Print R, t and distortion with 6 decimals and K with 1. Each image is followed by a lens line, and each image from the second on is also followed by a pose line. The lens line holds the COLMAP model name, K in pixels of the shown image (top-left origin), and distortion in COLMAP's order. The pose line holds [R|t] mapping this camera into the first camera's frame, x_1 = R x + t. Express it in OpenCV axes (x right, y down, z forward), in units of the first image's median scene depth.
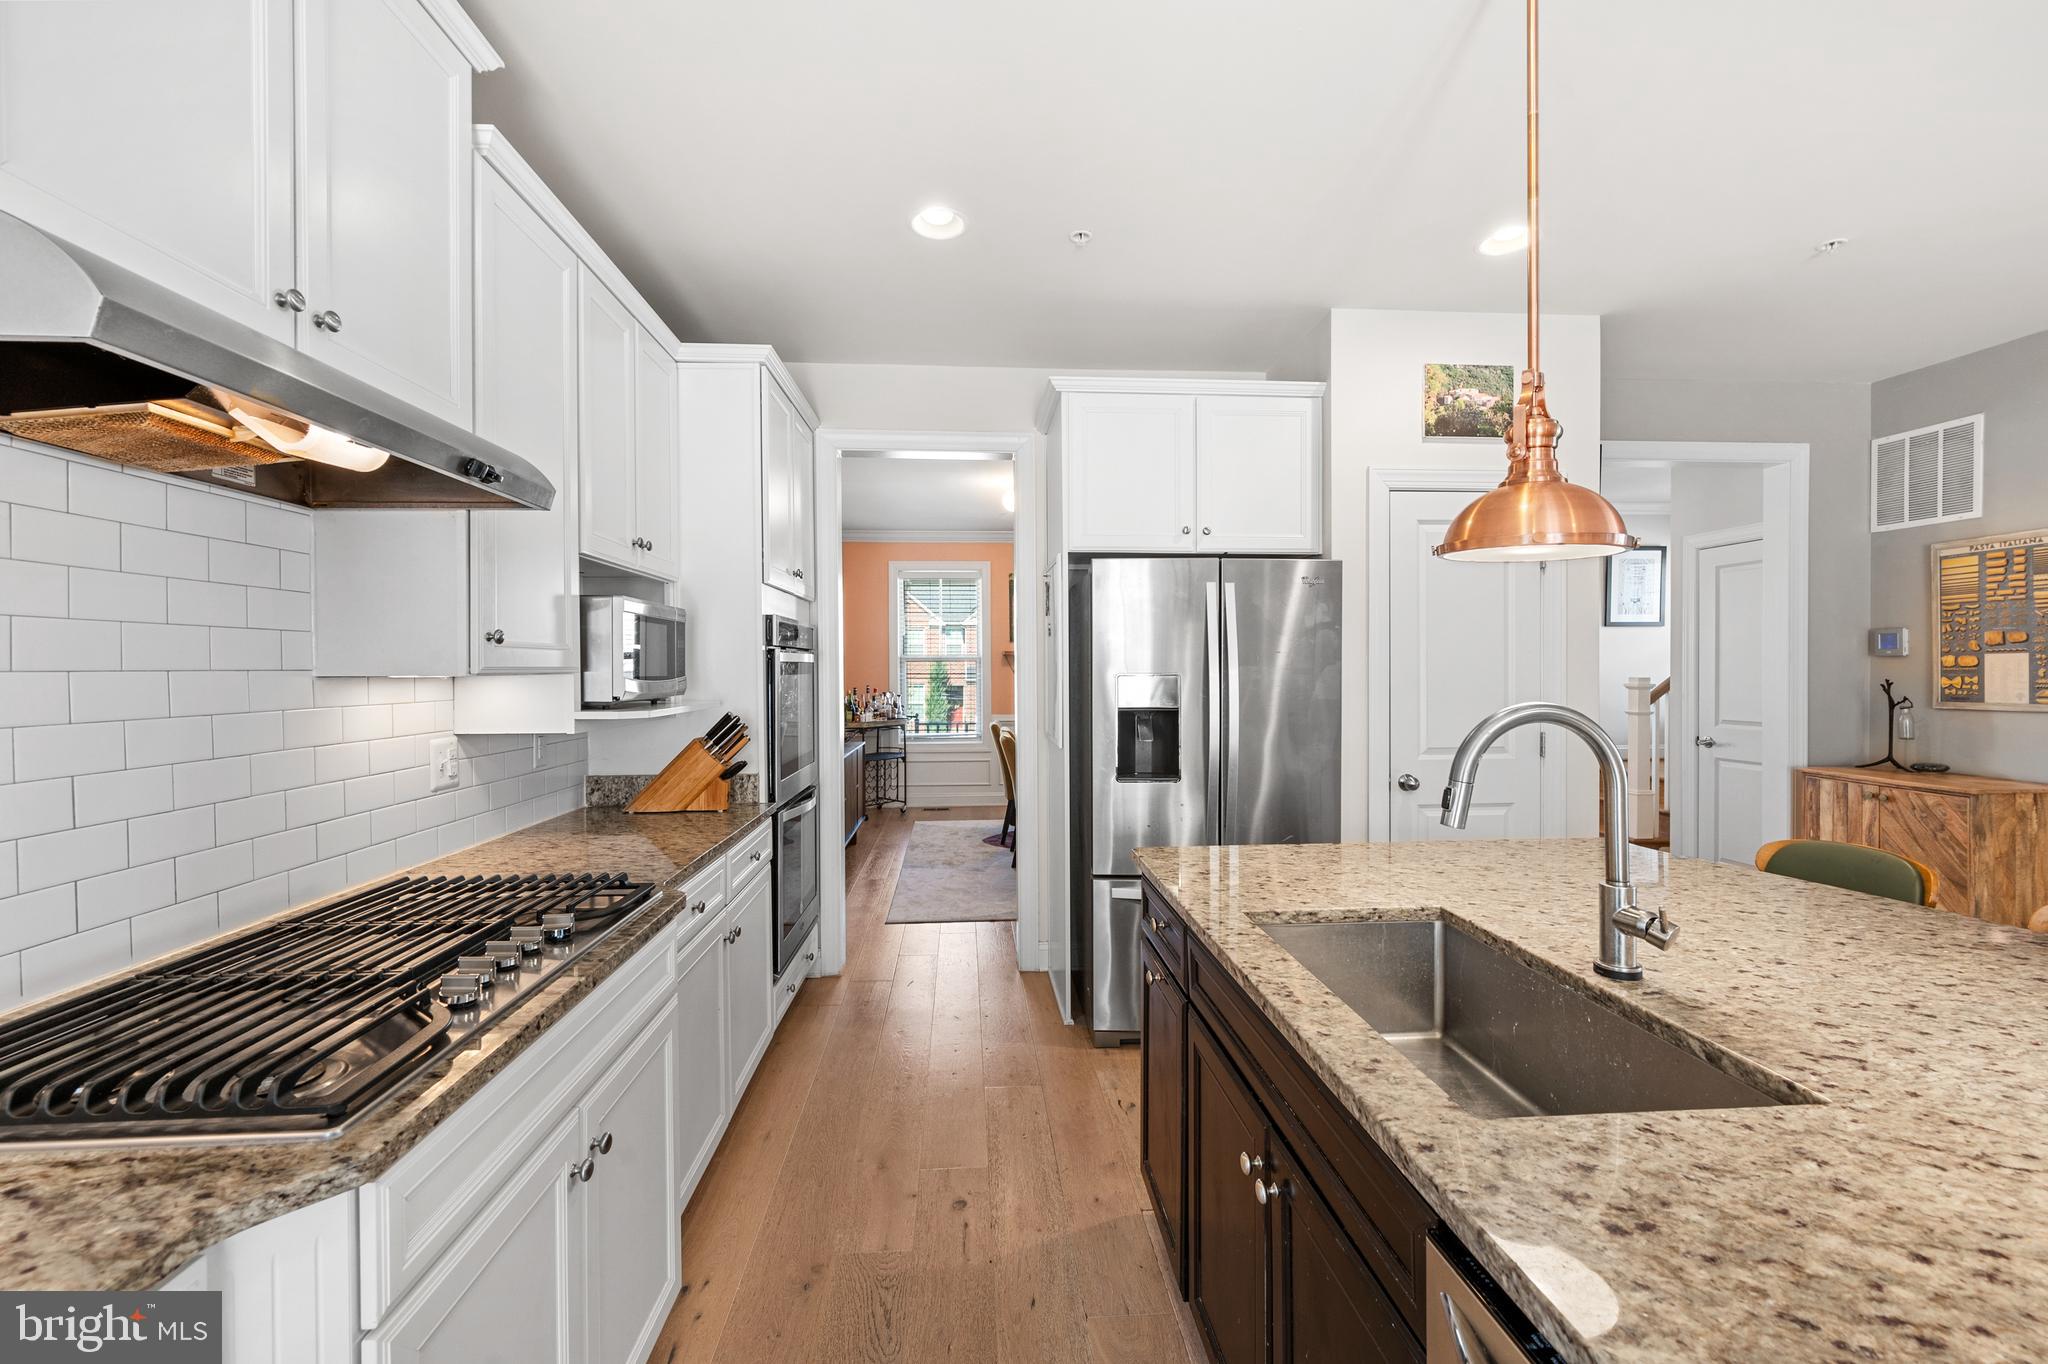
lens RADIAL K [[854.8, 0, 1020.1], [0, 854.8, 669.4], [0, 0, 1]] dist [0.003295, 0.000166]
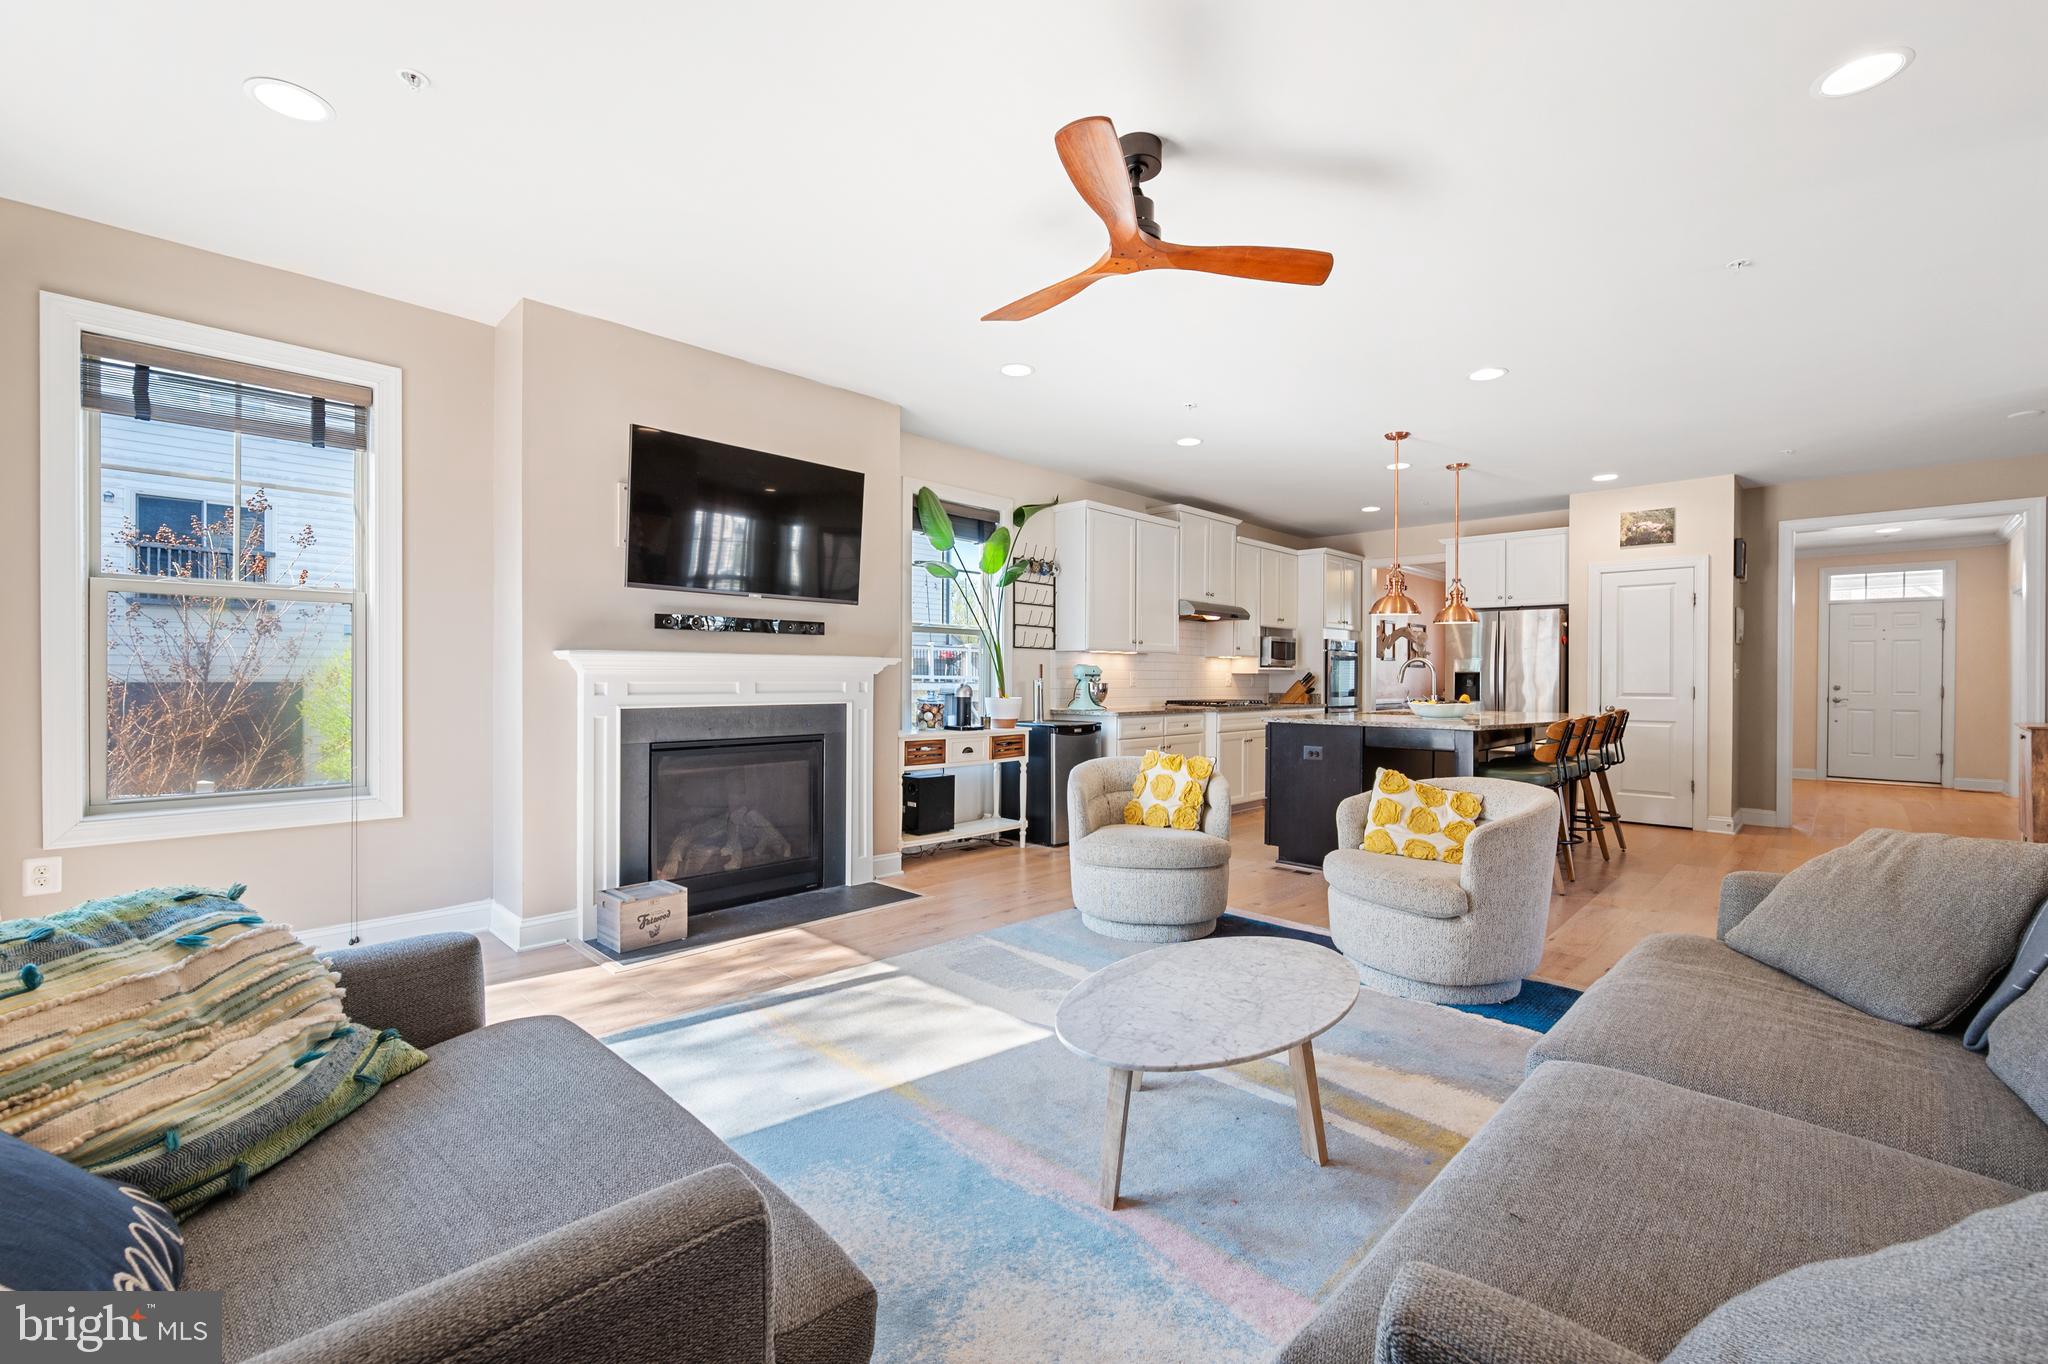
lens RADIAL K [[854.8, 0, 1009.3], [0, 854.8, 679.7], [0, 0, 1]] dist [0.003295, 0.000166]
pose [[0.661084, 0.005505, -0.750292, 1.172357], [-0.014207, 0.999886, -0.005182, 0.103443], [0.750178, 0.014085, 0.661086, -1.717751]]
